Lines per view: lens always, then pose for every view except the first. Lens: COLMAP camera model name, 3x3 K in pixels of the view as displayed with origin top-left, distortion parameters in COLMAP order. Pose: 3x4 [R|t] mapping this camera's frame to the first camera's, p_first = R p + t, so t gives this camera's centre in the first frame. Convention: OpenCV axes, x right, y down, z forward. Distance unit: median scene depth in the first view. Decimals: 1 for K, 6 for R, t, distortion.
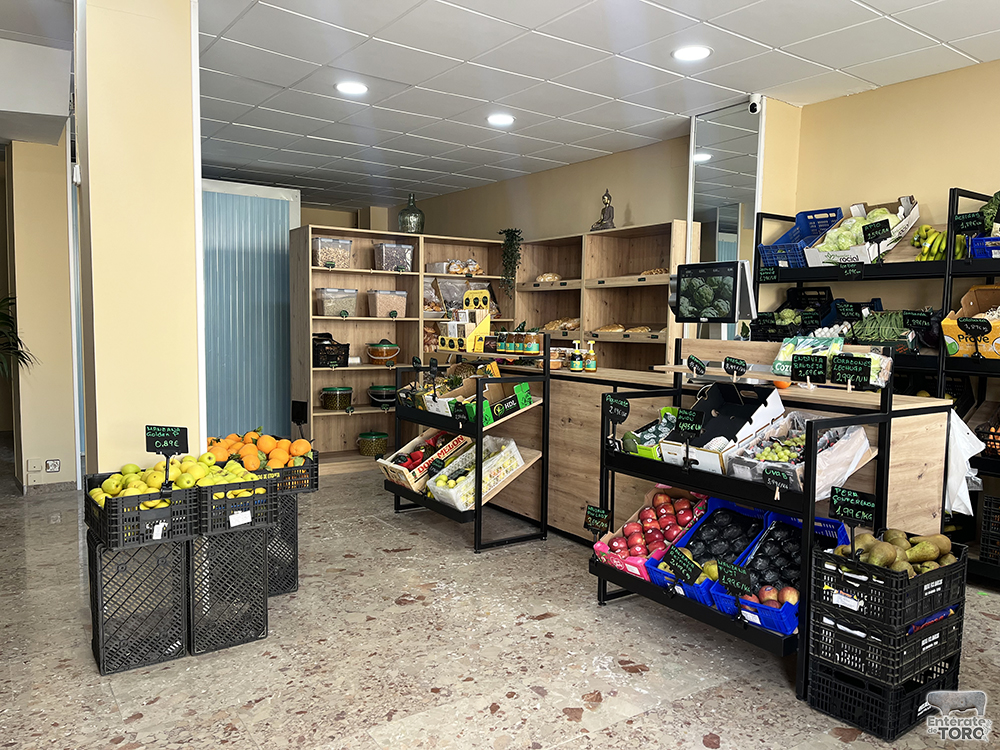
lens RADIAL K [[764.1, 0, 504.4], [0, 764.1, 373.4], [0, 0, 1]] dist [0.035361, -0.007198]
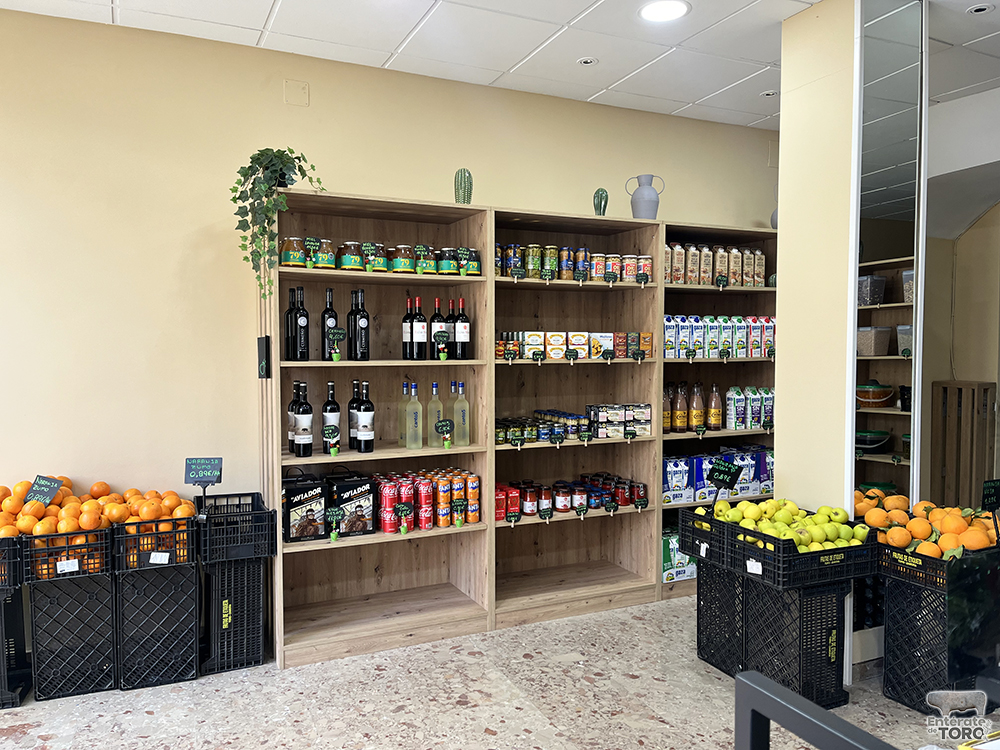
lens RADIAL K [[757.9, 0, 501.5], [0, 757.9, 380.9], [0, 0, 1]] dist [0.024742, -0.003322]
pose [[-0.175270, 0.024094, -0.984226, 0.428401], [-0.078915, 0.996140, 0.038438, -0.039783], [0.981353, 0.084407, -0.172692, 0.525850]]
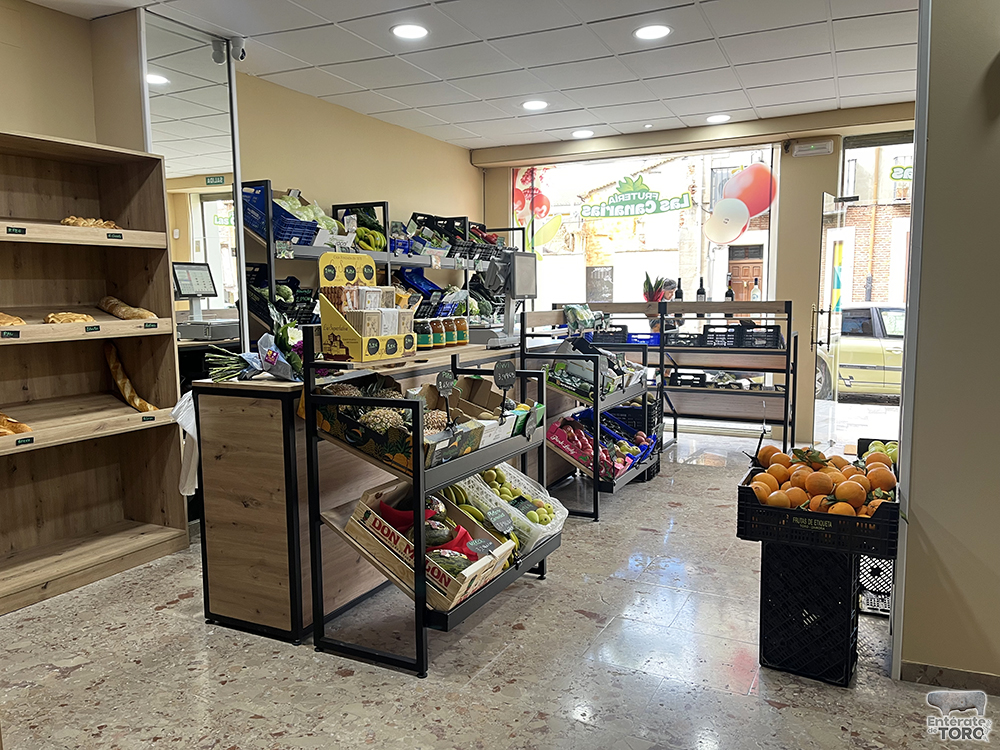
lens RADIAL K [[764.1, 0, 504.4], [0, 764.1, 373.4], [0, 0, 1]] dist [0.035361, -0.007198]
pose [[-0.483154, -0.102554, 0.869509, -0.689790], [0.066066, 0.986014, 0.153006, -0.113246], [-0.873039, 0.131371, -0.469621, 1.335405]]
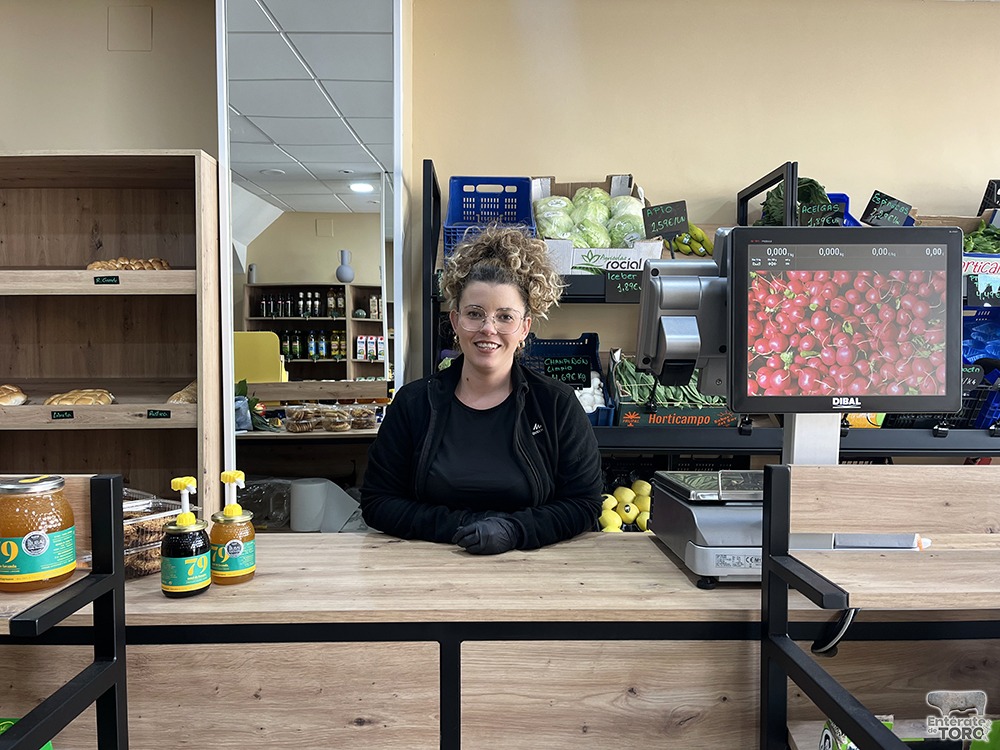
lens RADIAL K [[764.1, 0, 504.4], [0, 764.1, 373.4], [0, 0, 1]] dist [0.035361, -0.007198]
pose [[0.554663, -0.041073, 0.831061, -0.071782], [0.066294, 0.997787, 0.005068, -0.076540], [-0.829430, 0.052283, 0.556159, 0.756886]]
